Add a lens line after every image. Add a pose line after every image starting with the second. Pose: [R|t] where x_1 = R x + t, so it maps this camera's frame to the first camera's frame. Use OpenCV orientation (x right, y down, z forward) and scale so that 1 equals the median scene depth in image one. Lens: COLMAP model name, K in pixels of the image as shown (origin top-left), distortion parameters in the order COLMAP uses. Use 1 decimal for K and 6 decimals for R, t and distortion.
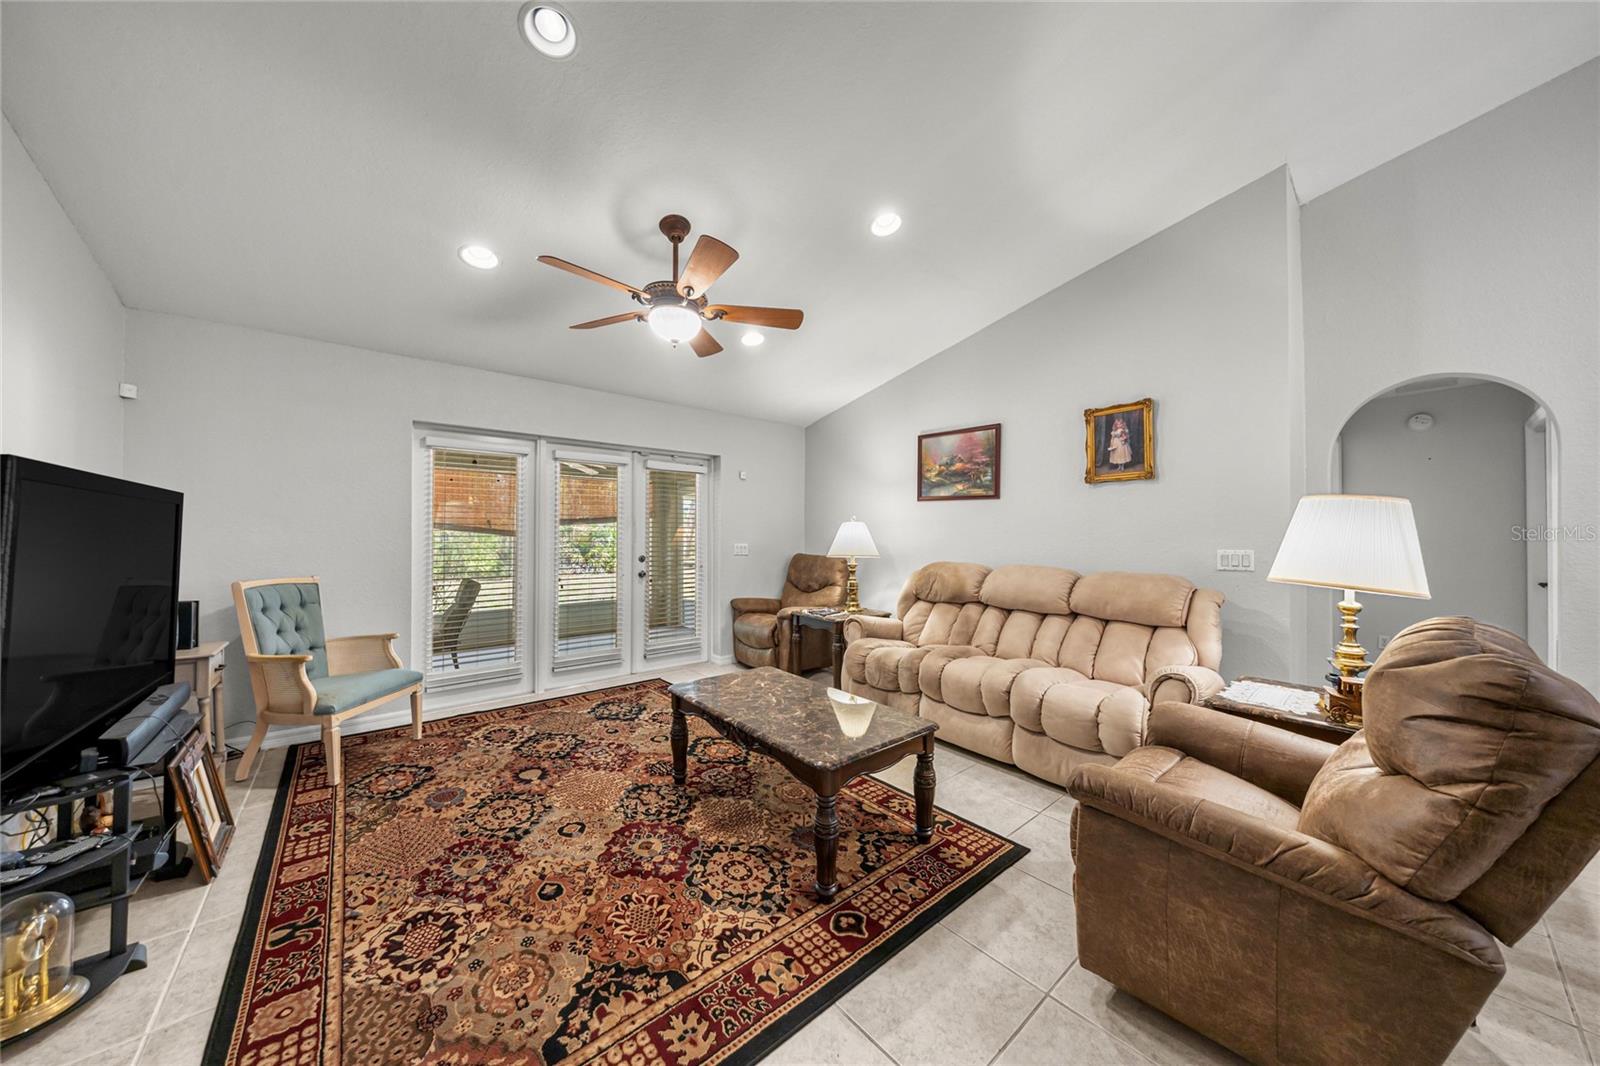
lens RADIAL K [[546.0, 0, 802.6], [0, 546.0, 533.9], [0, 0, 1]] dist [-0.001063, -0.000082]
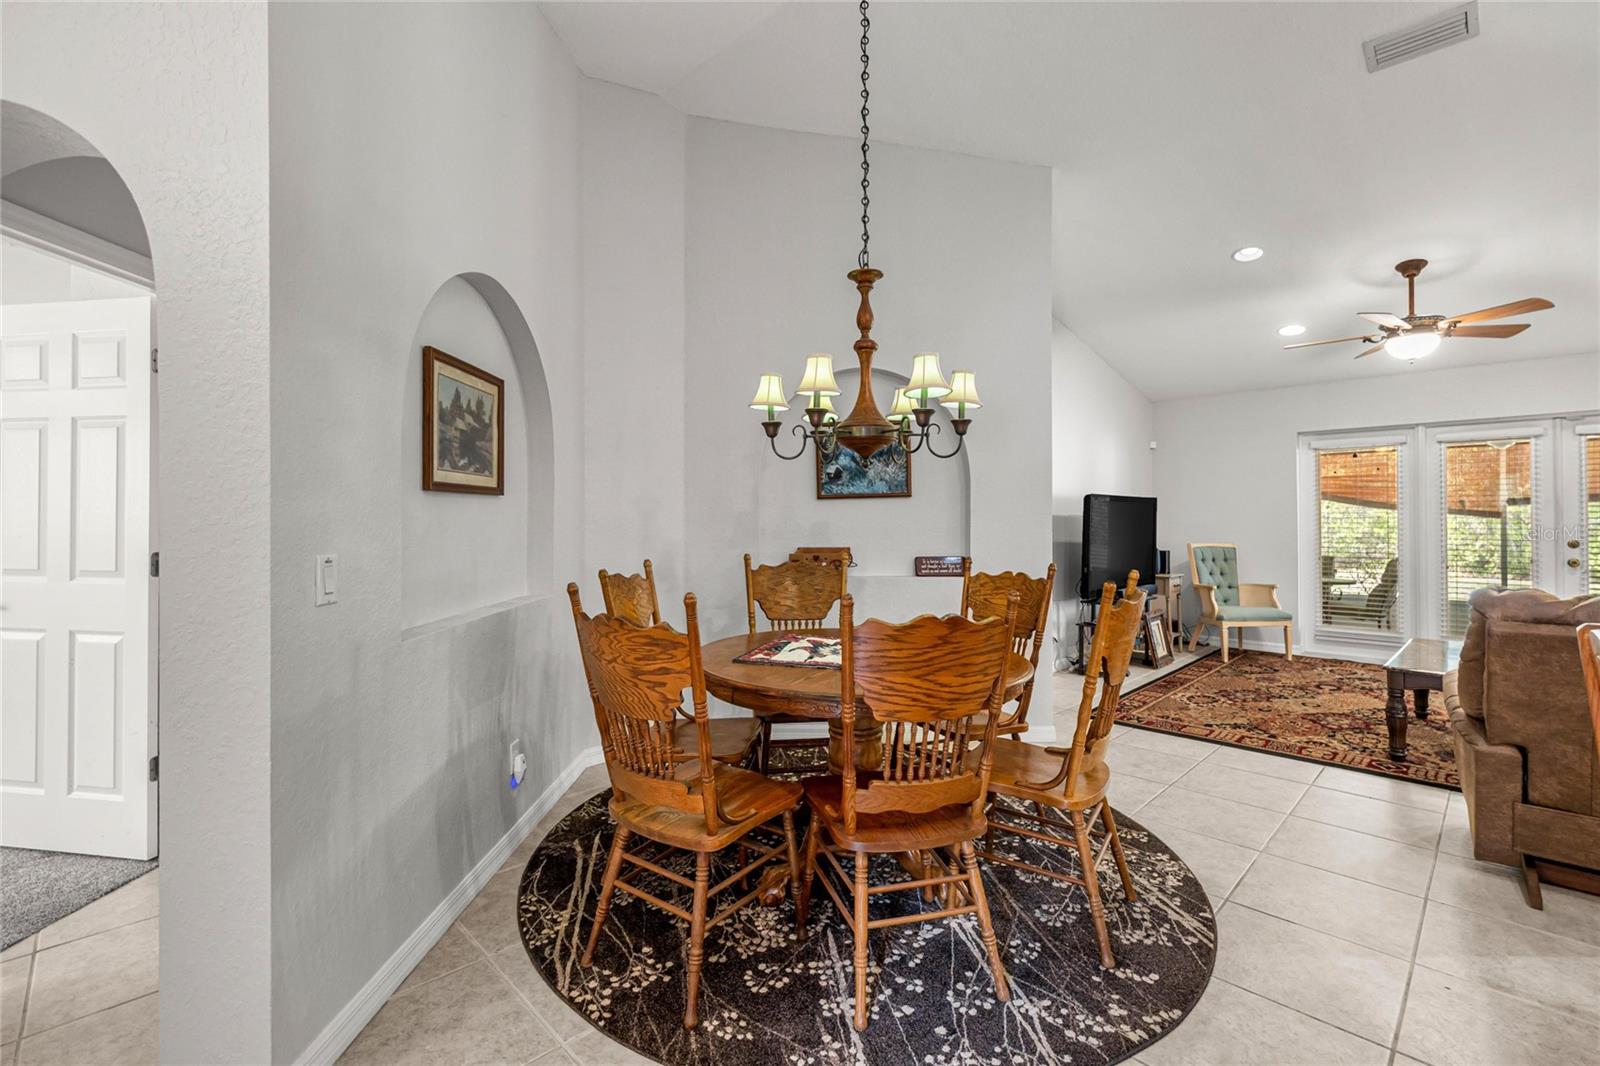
lens RADIAL K [[704.6, 0, 806.6], [0, 704.6, 523.1], [0, 0, 1]] dist [0.001062, -0.000286]
pose [[0.104675, 0.002109, -0.994504, 1.135282], [0.011084, 0.999933, 0.003287, -0.001152], [0.994445, -0.011367, 0.104644, -0.504535]]
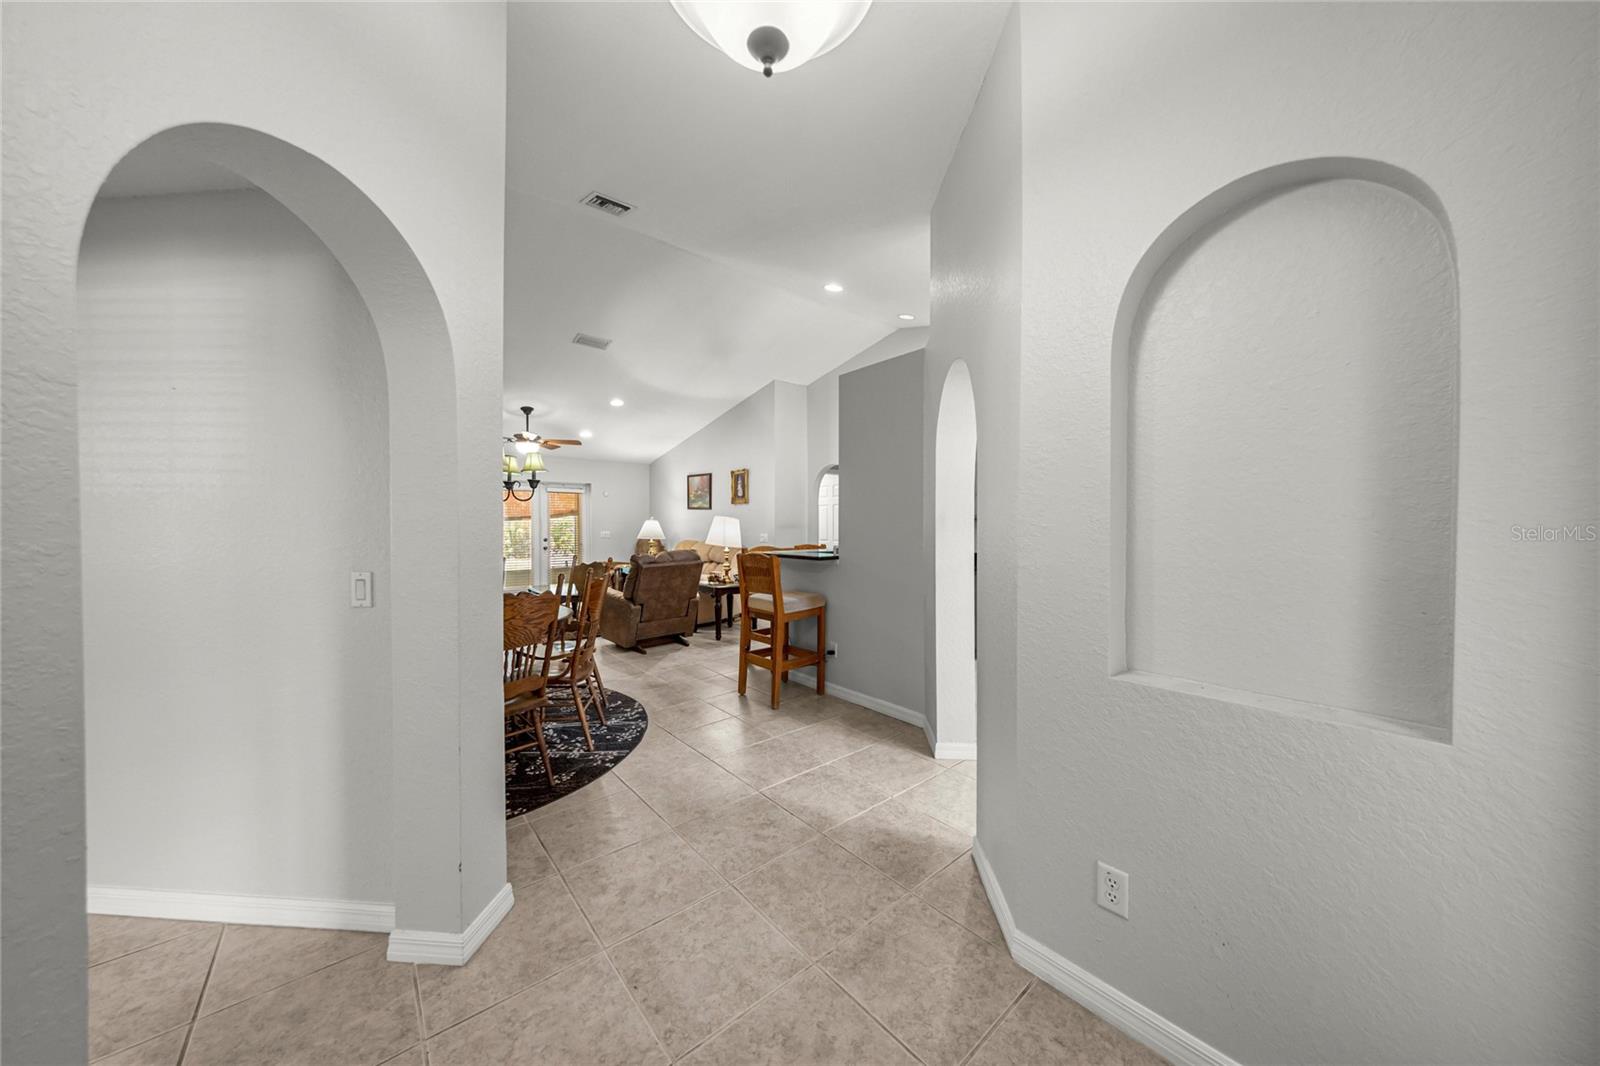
lens RADIAL K [[513.7, 0, 794.5], [0, 513.7, 529.1], [0, 0, 1]] dist [-0.002268, -0.000112]
pose [[0.999749, 0.001310, 0.022368, 0.925561], [-0.001550, 0.999942, 0.010702, -0.018021], [-0.022352, -0.010734, 0.999693, -1.392323]]
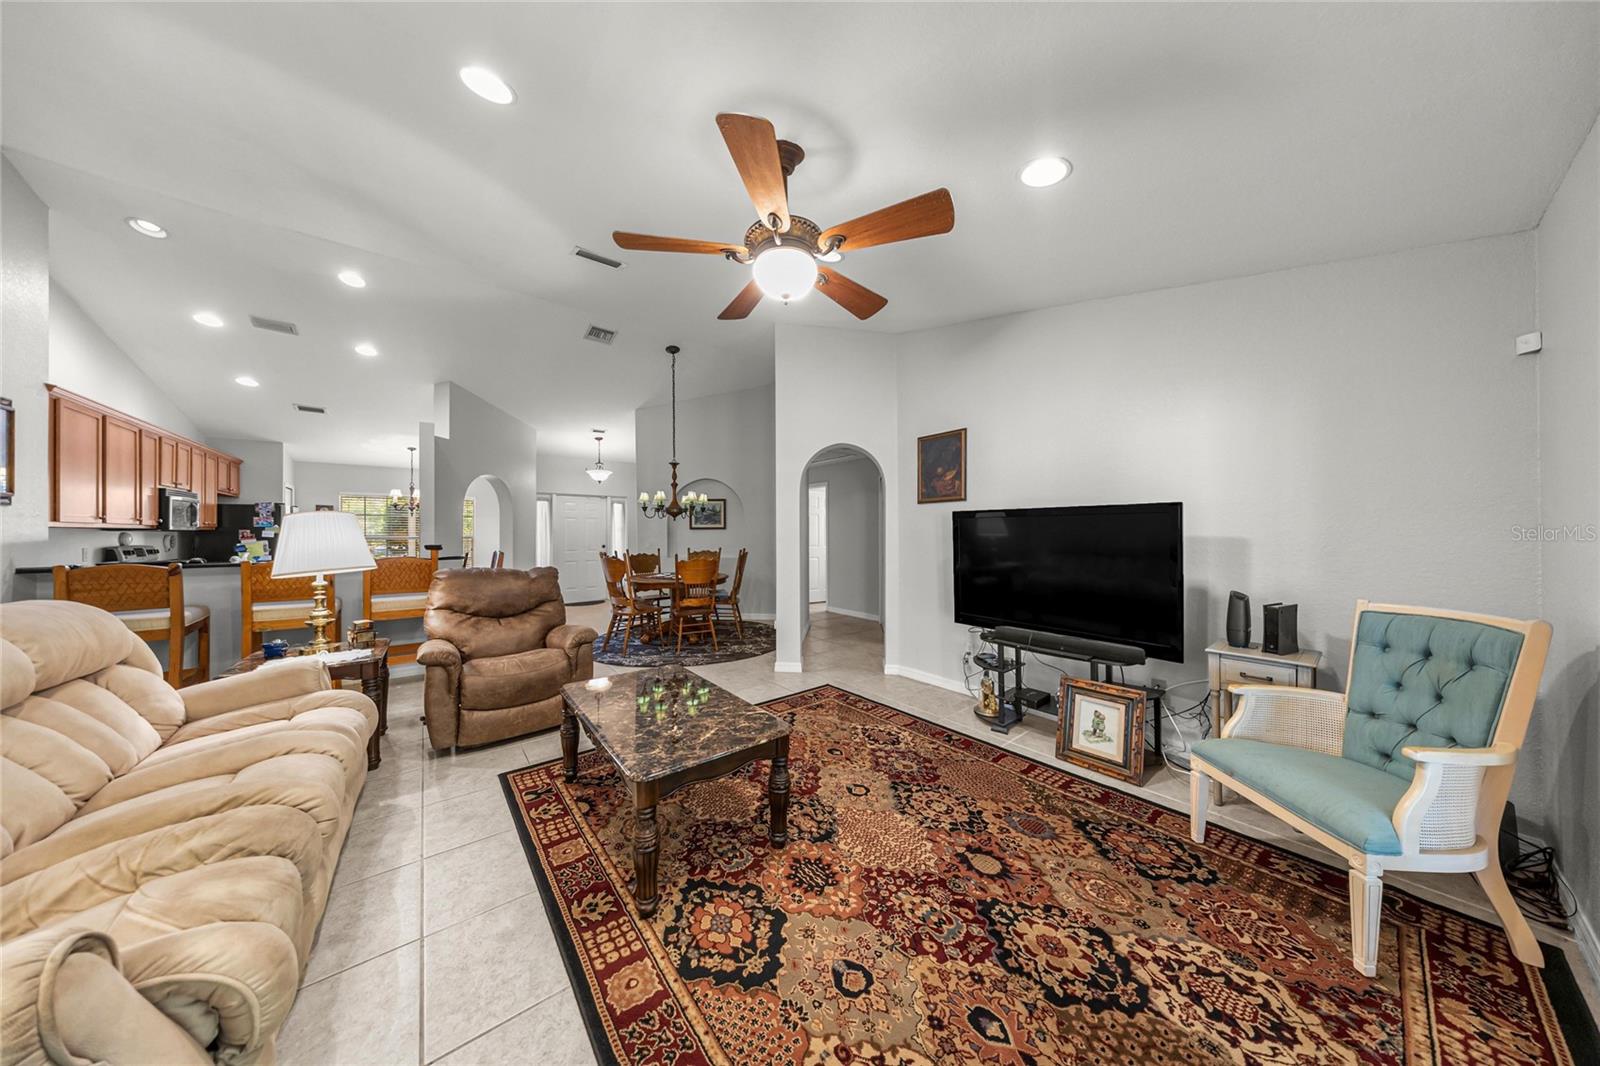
lens RADIAL K [[470.6, 0, 815.6], [0, 470.6, 529.5], [0, 0, 1]] dist [0.000778, 0.000017]
pose [[-0.999989, 0.001611, -0.004491, -0.255331], [0.001665, 0.999926, -0.012067, -0.002842], [0.004471, -0.012074, -0.999917, 1.568803]]
